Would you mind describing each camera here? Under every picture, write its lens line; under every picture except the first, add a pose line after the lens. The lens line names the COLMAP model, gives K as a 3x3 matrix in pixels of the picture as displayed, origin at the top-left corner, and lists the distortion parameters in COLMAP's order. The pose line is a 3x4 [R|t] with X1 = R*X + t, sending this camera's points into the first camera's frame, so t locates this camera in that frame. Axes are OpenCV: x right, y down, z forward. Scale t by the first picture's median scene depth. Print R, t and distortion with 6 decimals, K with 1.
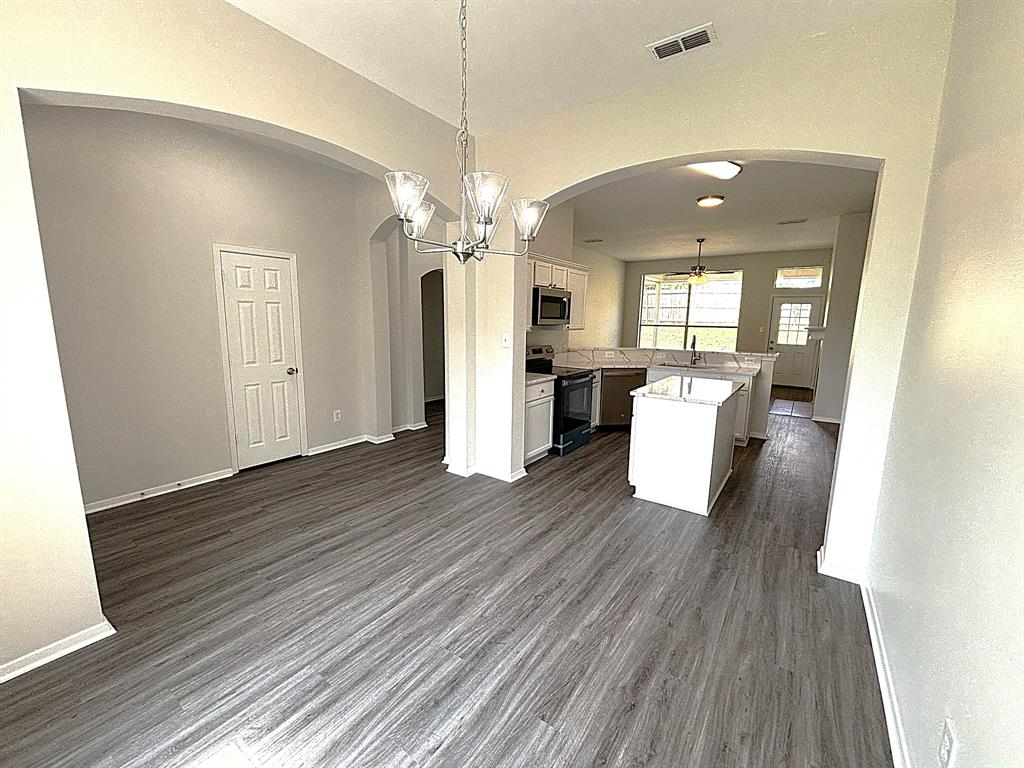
lens RADIAL K [[416.3, 0, 509.7], [0, 416.3, 381.7], [0, 0, 1]] dist [-0.001093, -0.000068]
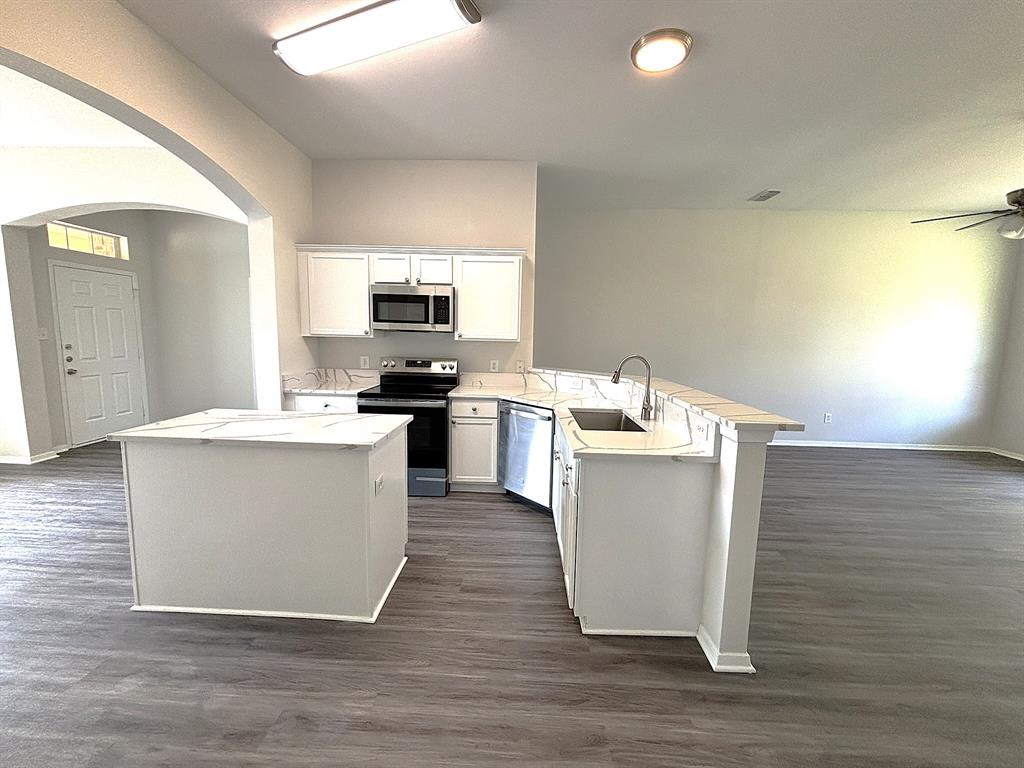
lens RADIAL K [[416.3, 0, 509.7], [0, 416.3, 381.7], [0, 0, 1]] dist [-0.001093, -0.000068]
pose [[0.556506, 0.098391, -0.824997, 0.763861], [-0.139728, 0.989904, 0.023804, -0.076122], [0.819010, 0.102028, 0.564635, 0.637416]]
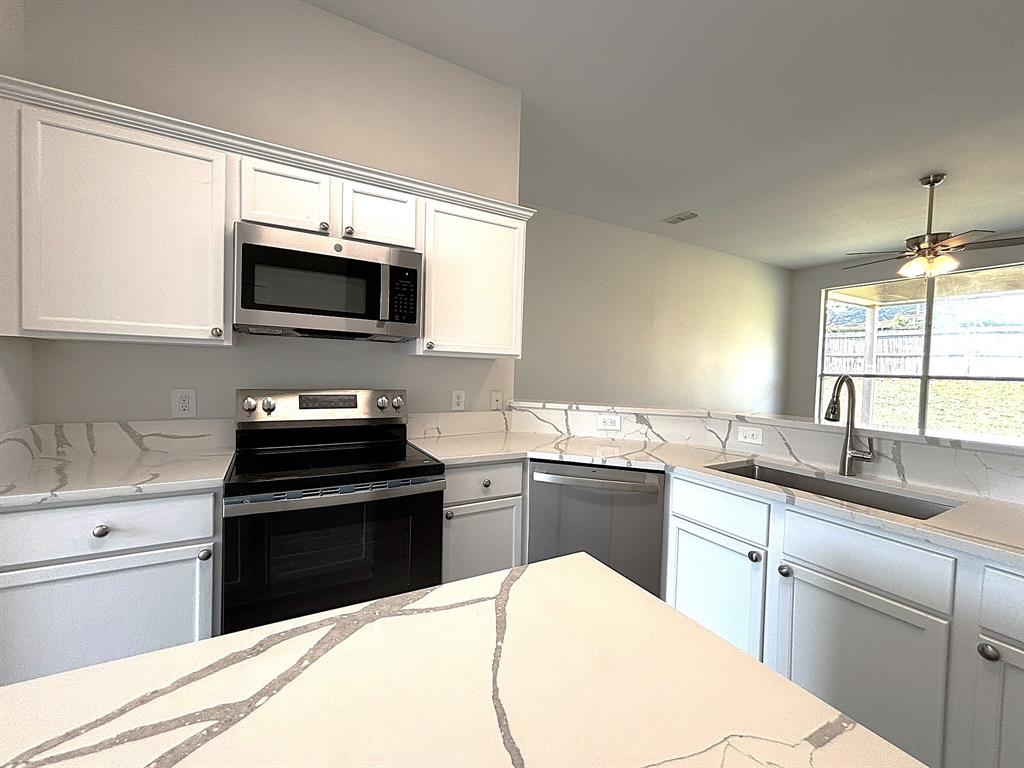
lens RADIAL K [[416.3, 0, 509.7], [0, 416.3, 381.7], [0, 0, 1]] dist [-0.001093, -0.000068]
pose [[0.906506, 0.027533, -0.421295, 0.358311], [-0.080916, 0.990703, -0.109363, -0.057518], [0.414367, 0.133227, 0.900306, 0.651950]]
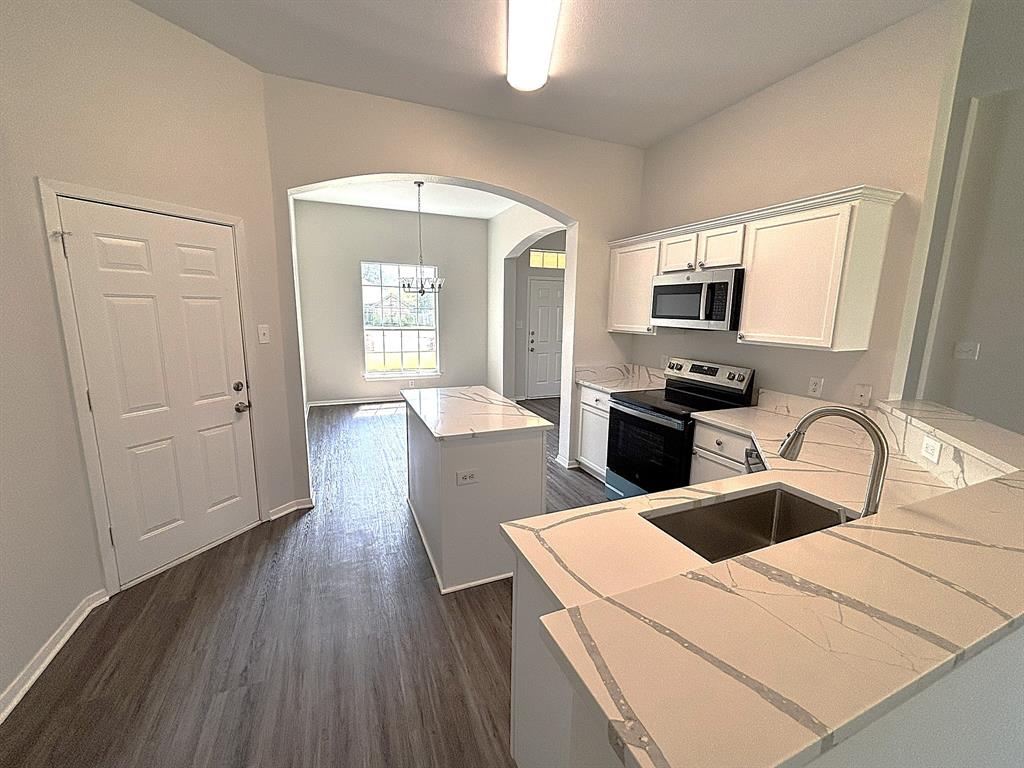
lens RADIAL K [[416.3, 0, 509.7], [0, 416.3, 381.7], [0, 0, 1]] dist [-0.001093, -0.000068]
pose [[-0.525722, 0.125959, -0.841279, 0.699061], [-0.146459, 0.960805, 0.235378, -0.149490], [0.837953, 0.246956, -0.486669, 0.978687]]
